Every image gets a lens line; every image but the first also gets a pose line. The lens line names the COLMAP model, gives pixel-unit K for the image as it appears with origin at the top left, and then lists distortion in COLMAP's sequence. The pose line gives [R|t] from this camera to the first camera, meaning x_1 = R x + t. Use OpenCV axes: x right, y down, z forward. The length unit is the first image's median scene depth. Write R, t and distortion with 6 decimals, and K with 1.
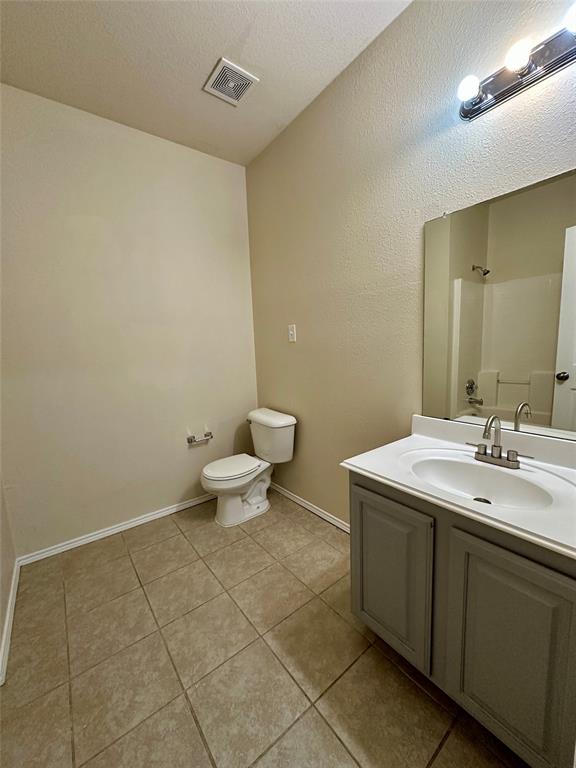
lens RADIAL K [[305.3, 0, 288.1], [0, 305.3, 385.1], [0, 0, 1]] dist [-0.005454, 0.000243]
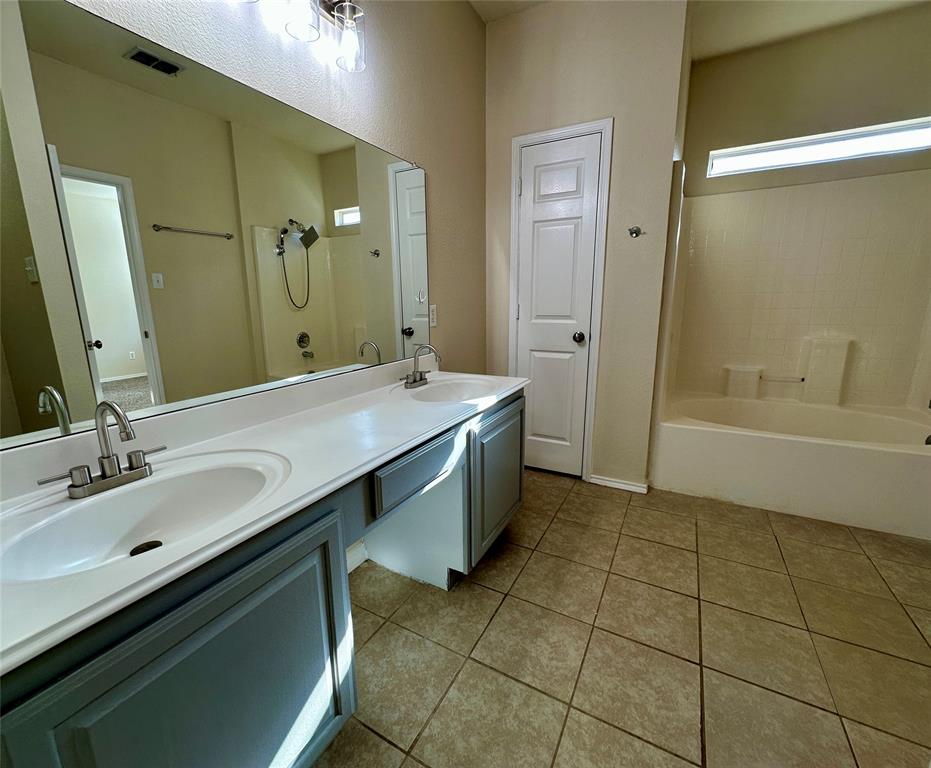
lens RADIAL K [[406.1, 0, 464.2], [0, 406.1, 380.4], [0, 0, 1]] dist [0.000983, 0.000034]
pose [[-0.399567, -0.144040, 0.905317, -0.609744], [0.138743, 0.966699, 0.215041, -0.061887], [-0.906144, 0.211530, -0.366276, 1.018571]]
